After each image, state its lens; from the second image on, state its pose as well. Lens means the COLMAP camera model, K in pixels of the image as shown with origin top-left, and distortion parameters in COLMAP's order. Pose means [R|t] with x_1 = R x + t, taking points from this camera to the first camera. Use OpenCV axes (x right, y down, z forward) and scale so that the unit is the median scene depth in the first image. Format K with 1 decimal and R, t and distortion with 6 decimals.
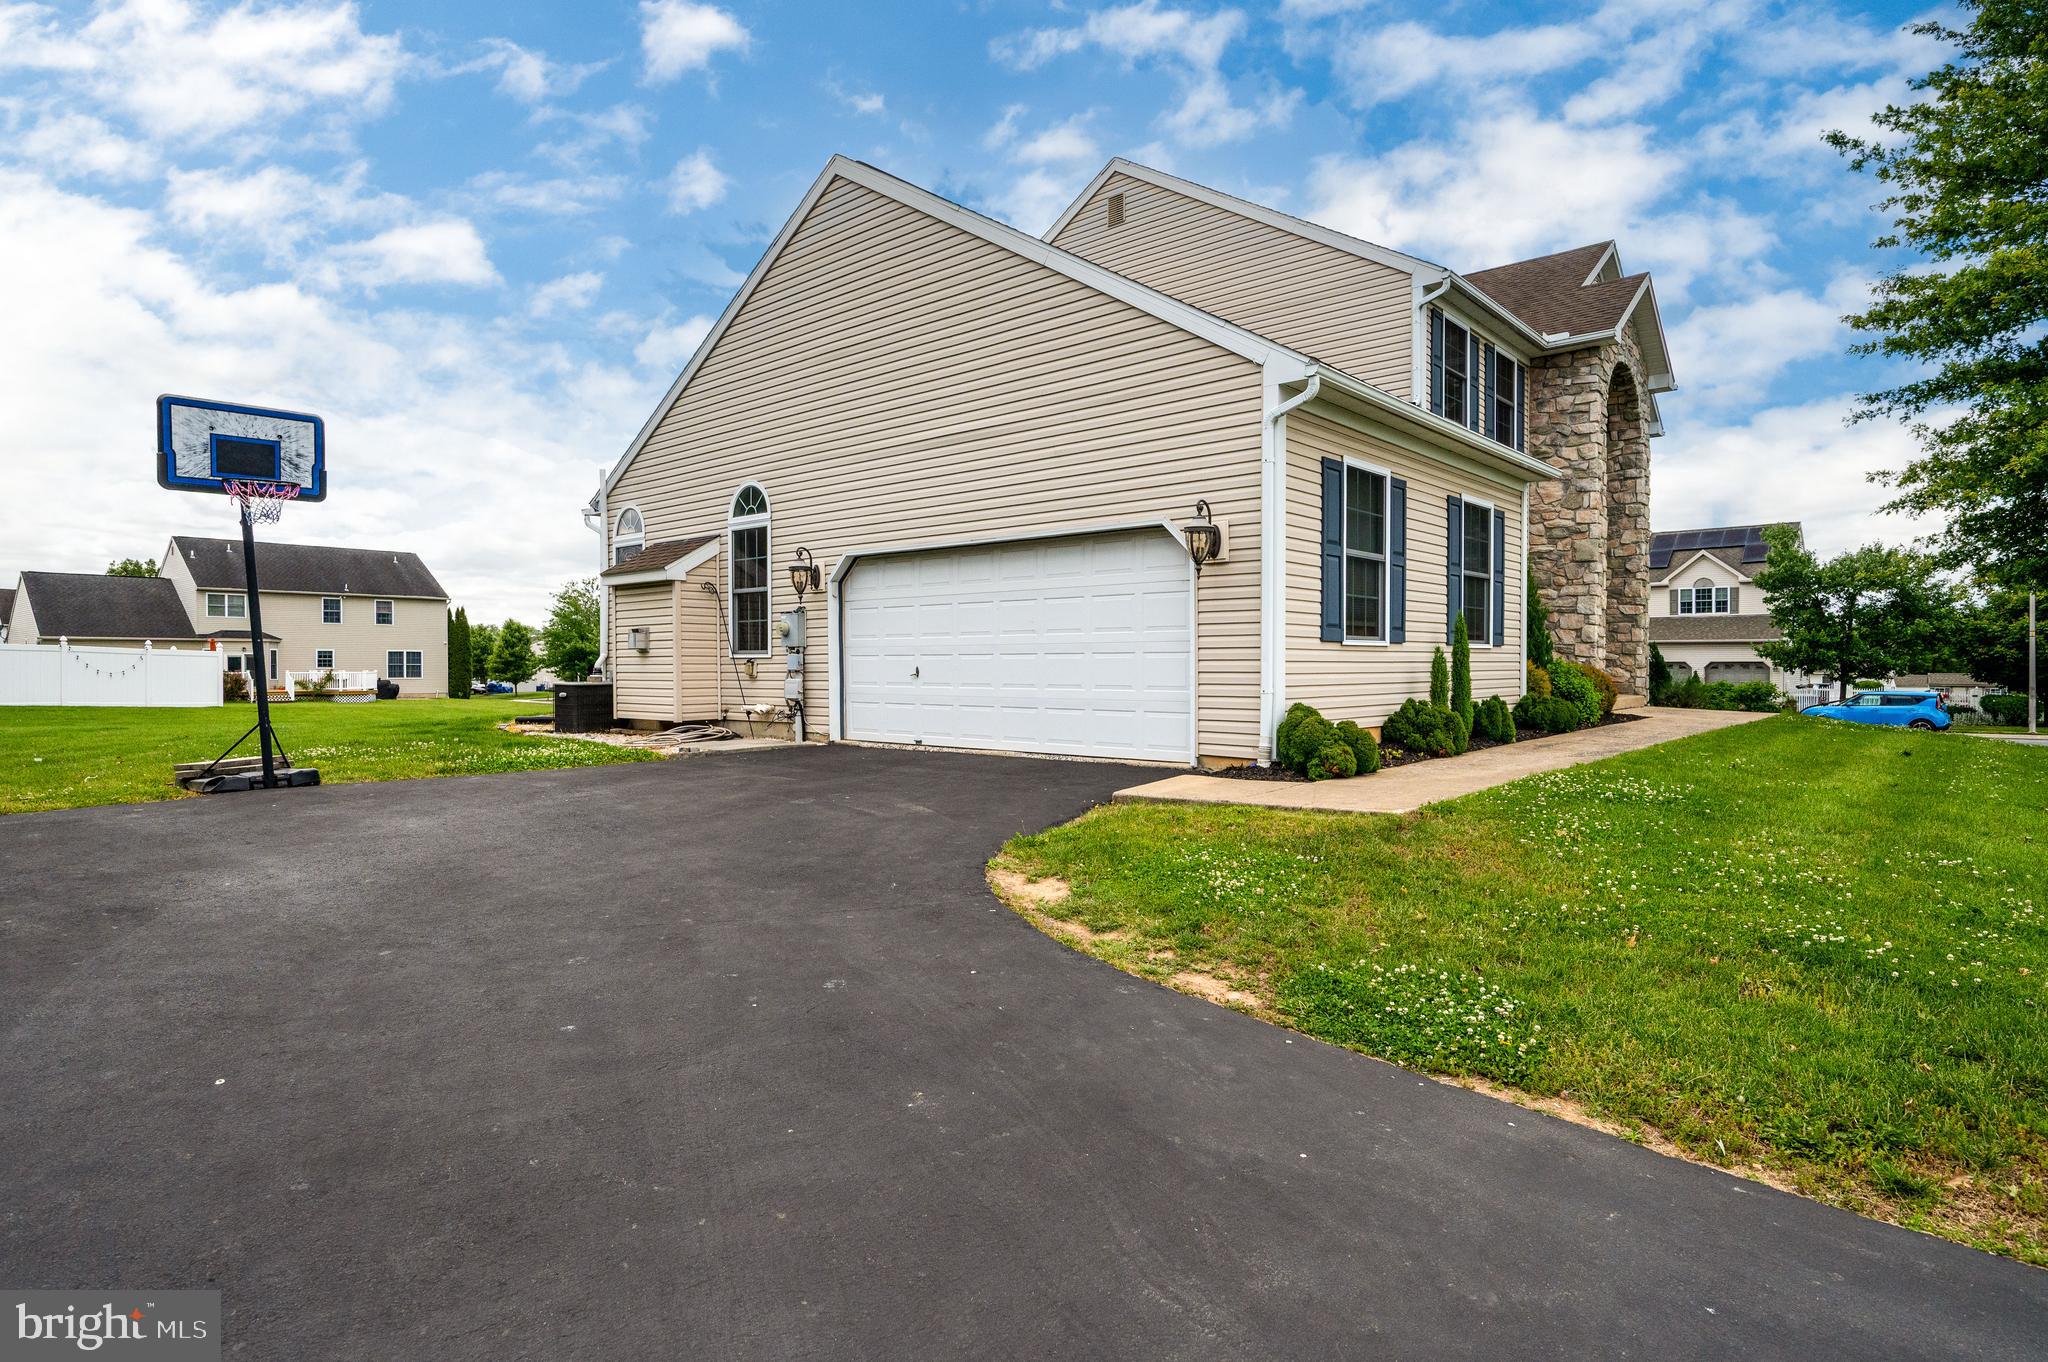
lens RADIAL K [[1100.4, 0, 1024.0], [0, 1100.4, 681.0], [0, 0, 1]] dist [-0.006975, -0.001295]
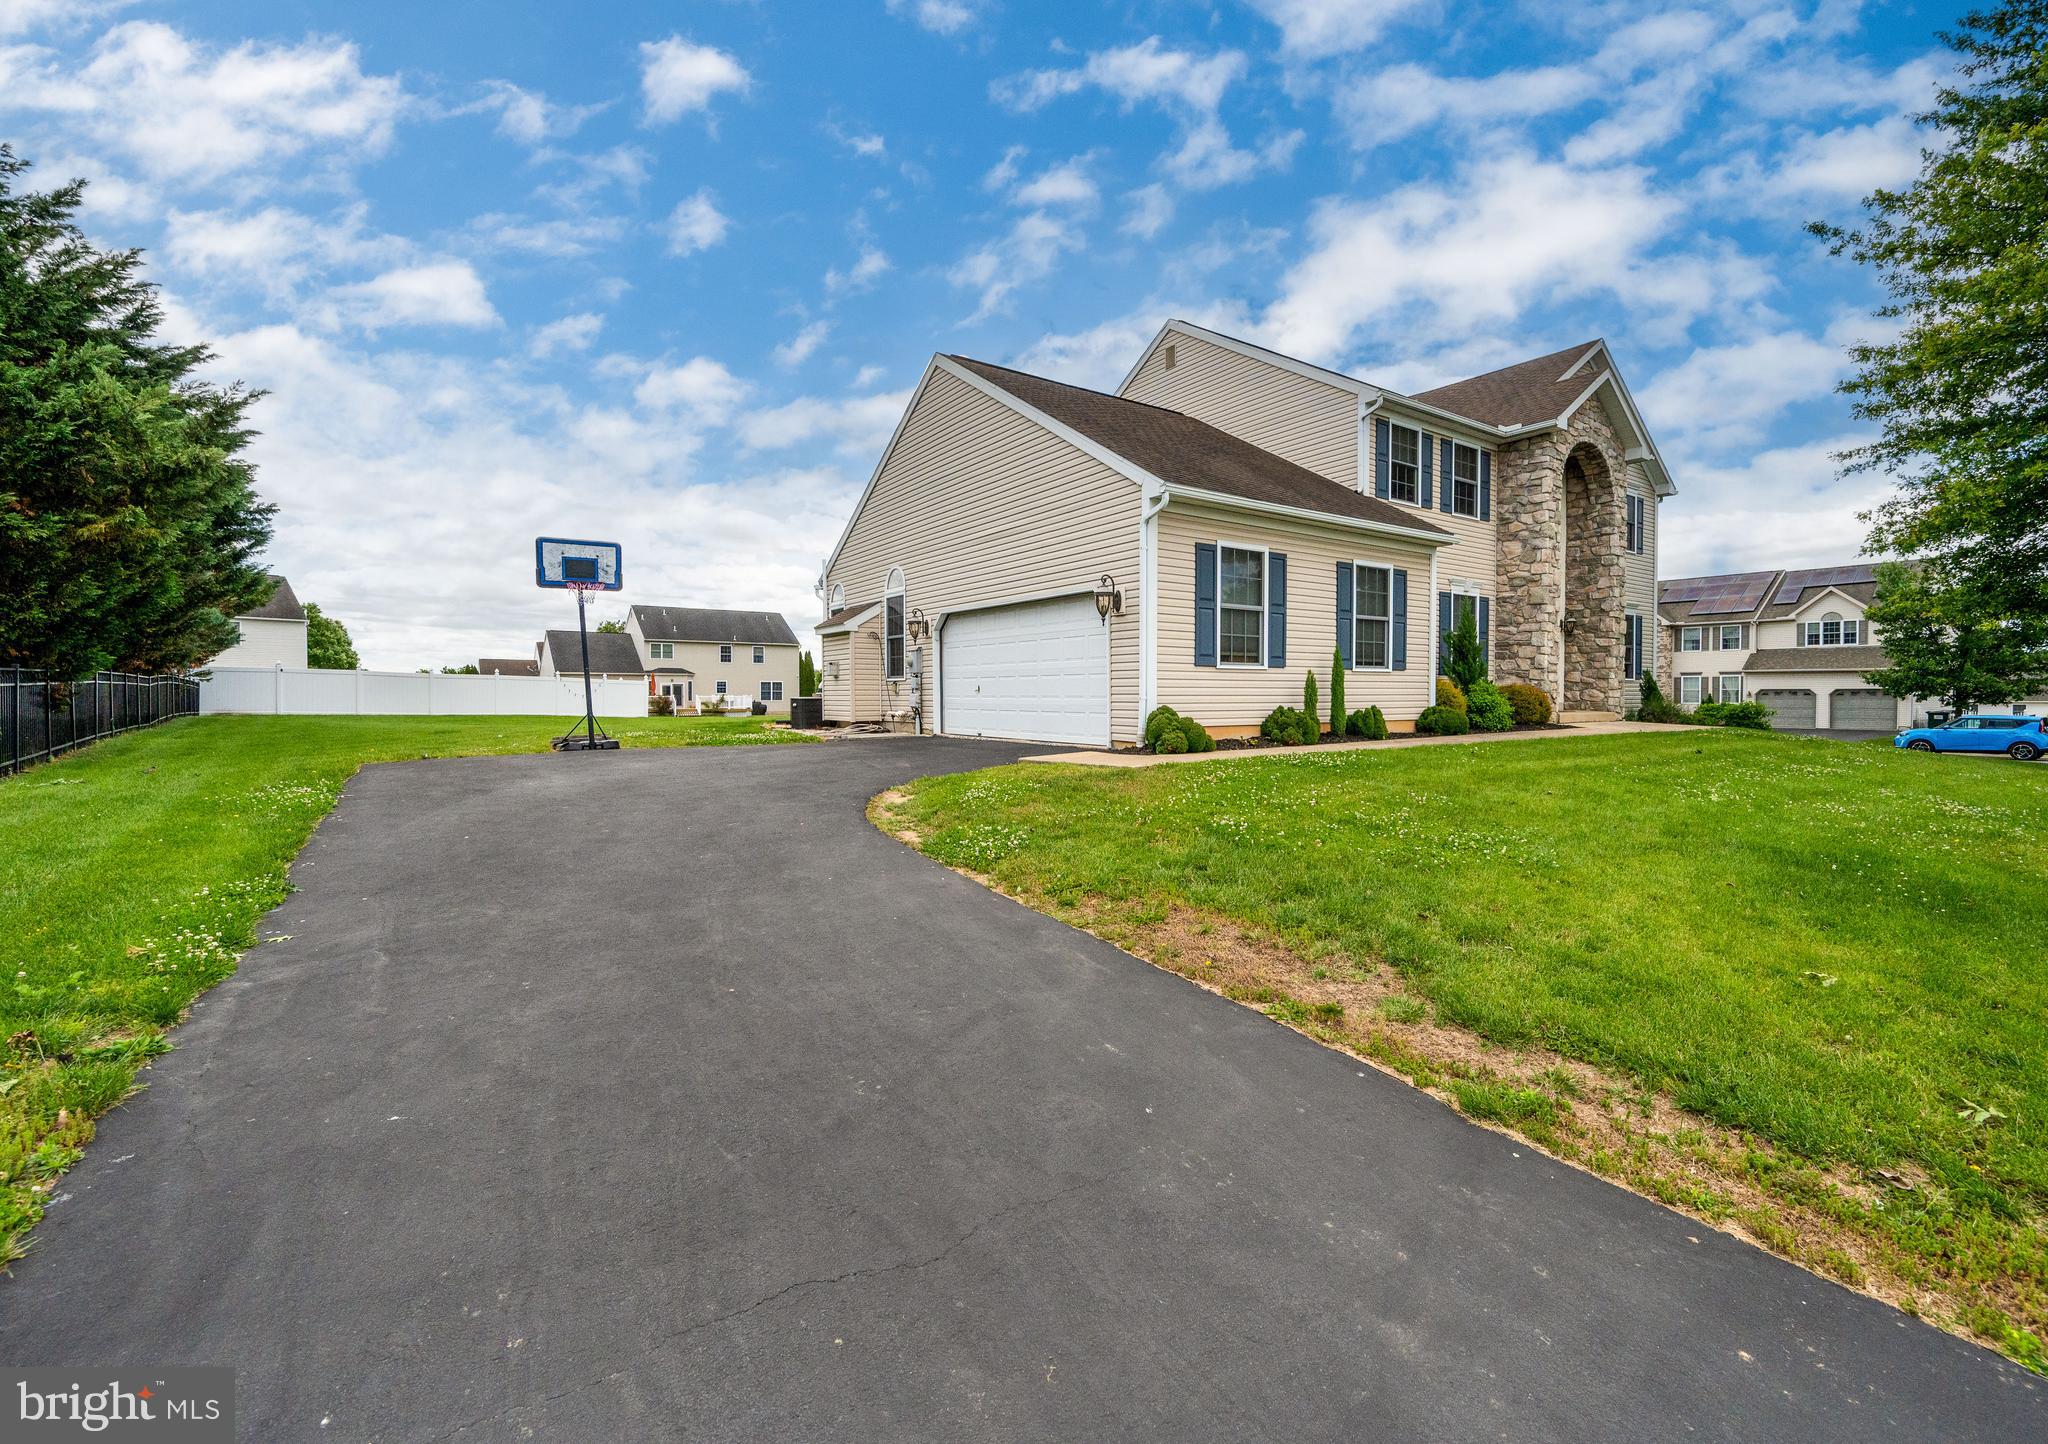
lens RADIAL K [[874.0, 0, 1024.0], [0, 874.0, 722.0], [0, 0, 1]] dist [-0.015092, 0.010558]
pose [[0.969071, 0.009766, -0.246587, 0.215510], [-0.005311, 0.999811, 0.018723, 0.012394], [0.246723, -0.016834, 0.968940, -0.134976]]
